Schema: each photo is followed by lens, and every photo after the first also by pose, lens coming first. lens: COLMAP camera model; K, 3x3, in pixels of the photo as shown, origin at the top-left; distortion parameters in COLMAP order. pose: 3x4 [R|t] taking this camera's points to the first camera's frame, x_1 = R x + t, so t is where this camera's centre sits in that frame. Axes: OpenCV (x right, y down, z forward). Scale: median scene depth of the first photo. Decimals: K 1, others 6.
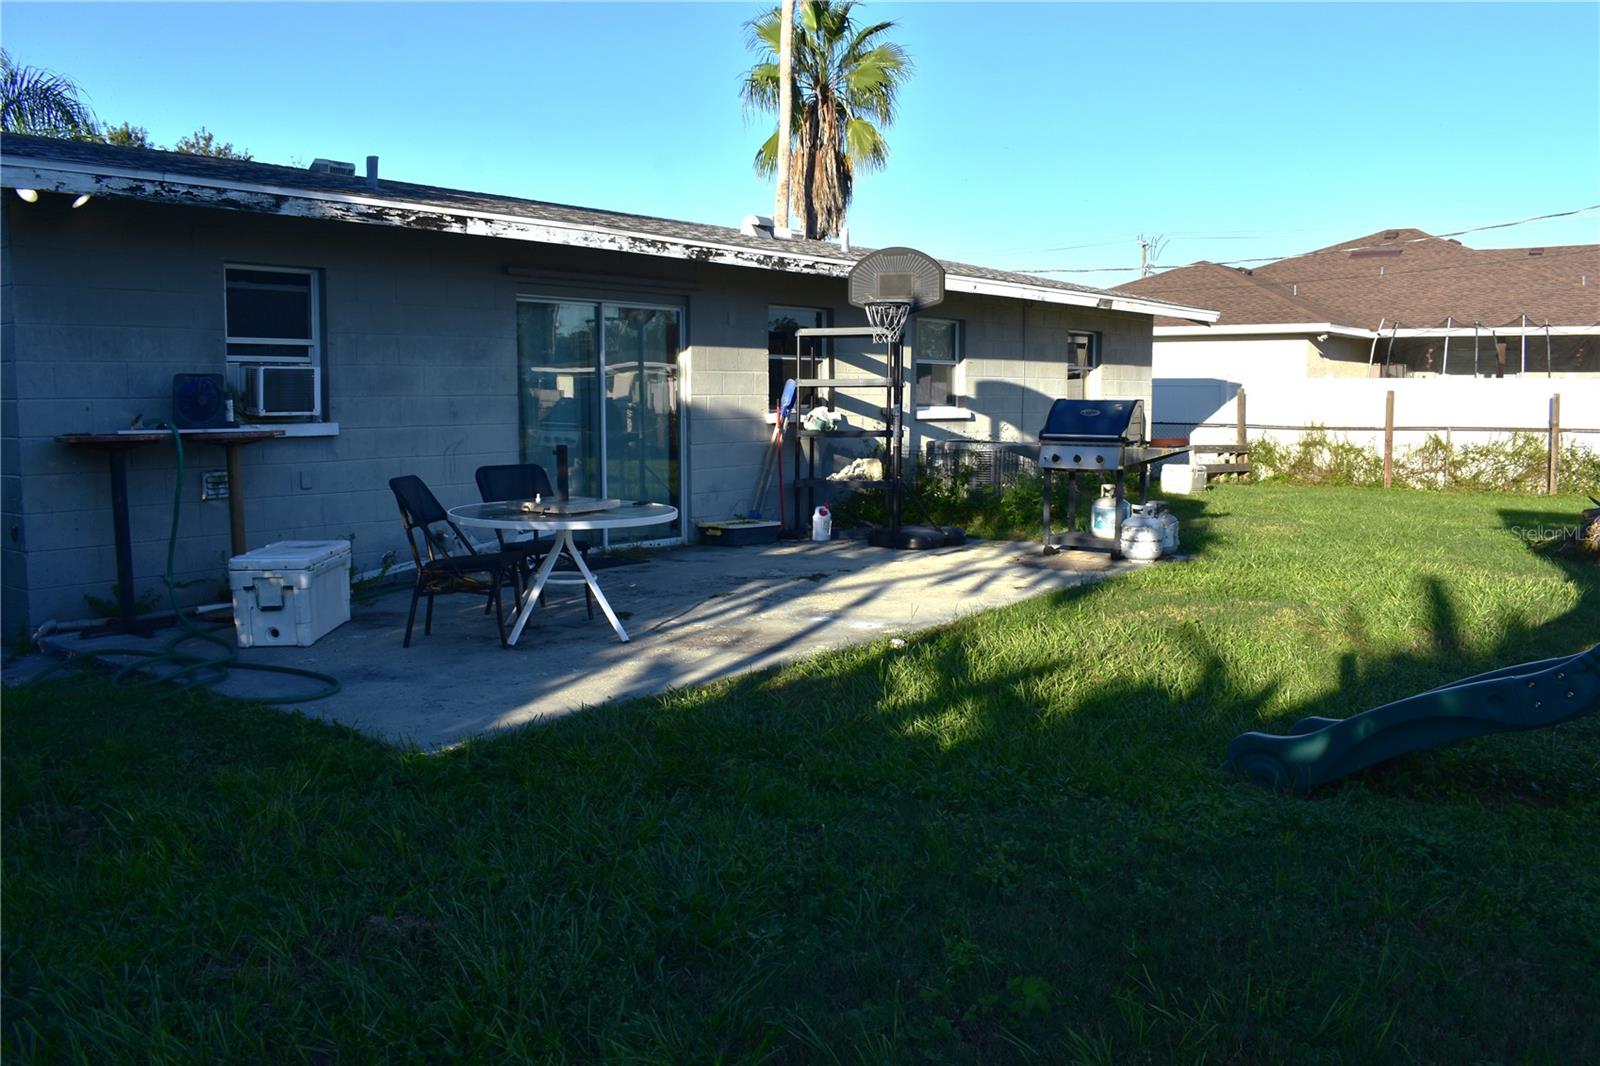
lens RADIAL K [[1300.6, 0, 800.0], [0, 1300.6, 533.0], [0, 0, 1]] dist [-0.087785, 0.005016]
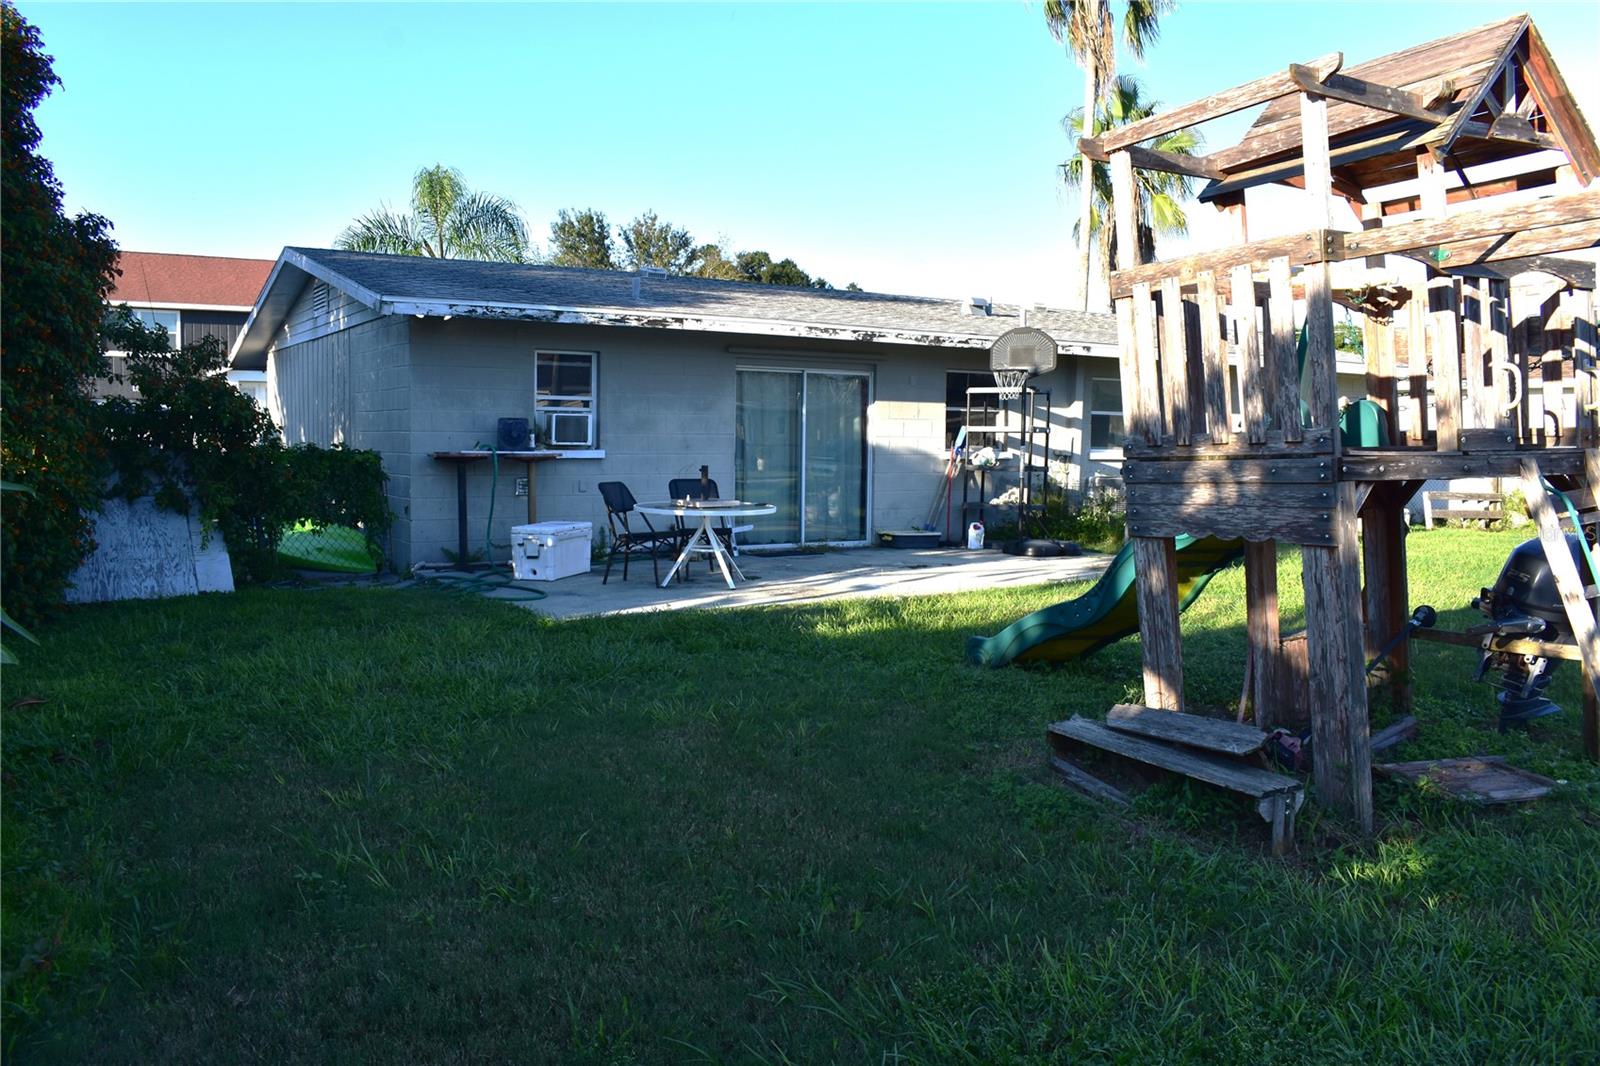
lens RADIAL K [[1265.5, 0, 800.0], [0, 1265.5, 533.0], [0, 0, 1]] dist [-0.097568, 0.010925]
pose [[0.942253, 0.038158, -0.332721, 0.289253], [-0.048530, 0.998559, -0.022916, 0.029258], [0.331367, 0.037740, 0.942747, -0.276731]]
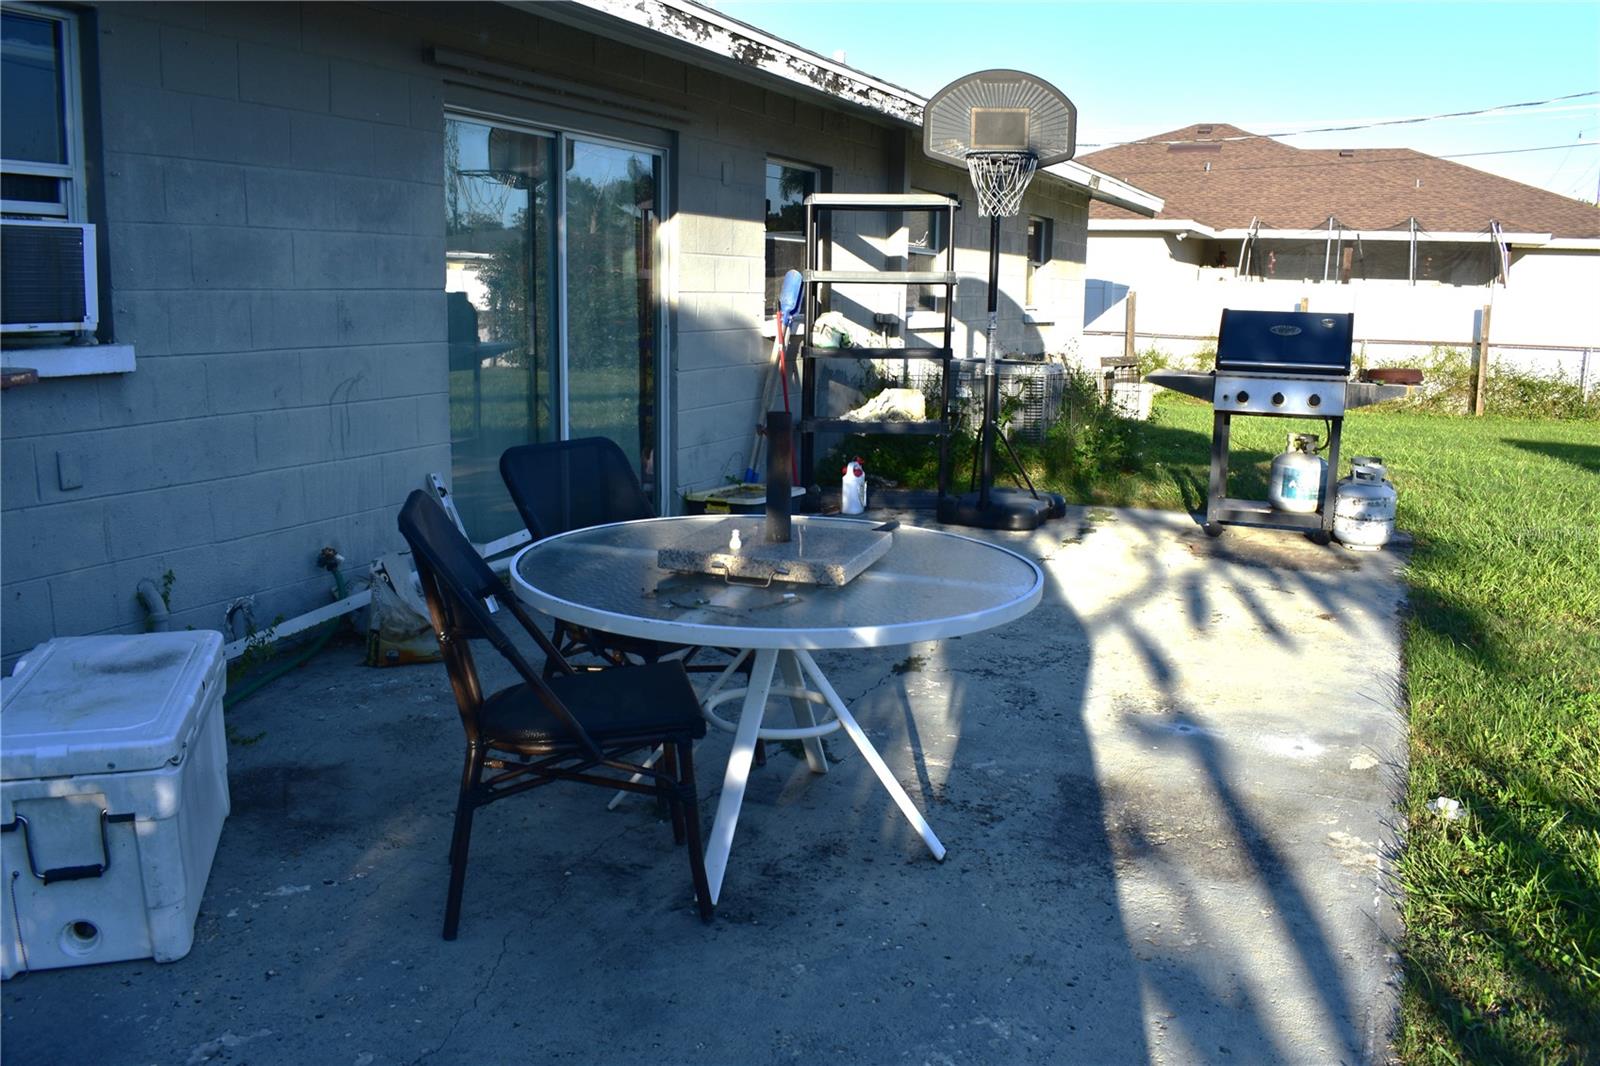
lens RADIAL K [[1300.6, 0, 800.0], [0, 1300.6, 533.0], [0, 0, 1]] dist [-0.087785, 0.005016]
pose [[0.971292, -0.027733, 0.236268, -0.179526], [0.009060, 0.996773, 0.079756, -0.039977], [-0.237717, -0.075326, 0.968409, 0.373928]]
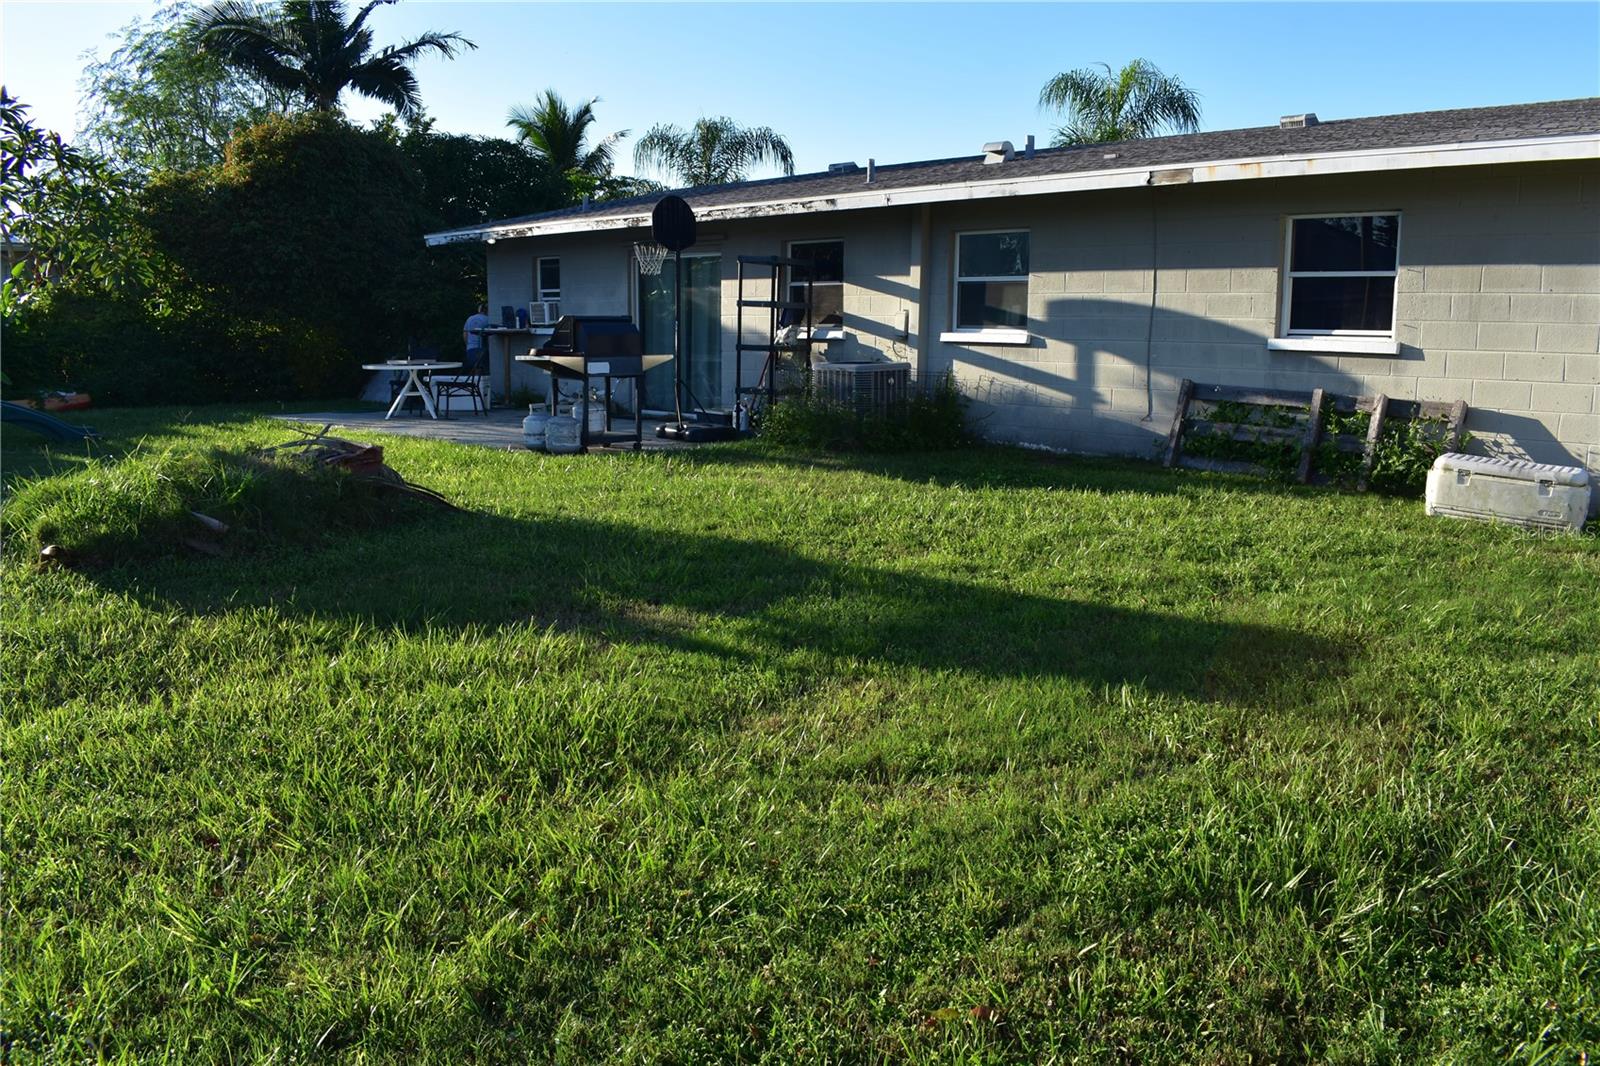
lens RADIAL K [[1265.5, 0, 800.0], [0, 1265.5, 533.0], [0, 0, 1]] dist [-0.097568, 0.010925]
pose [[-0.117092, 0.154681, -0.981001, 1.281562], [-0.118569, 0.978553, 0.168448, -0.117456], [0.986018, 0.136041, -0.096240, 1.256942]]
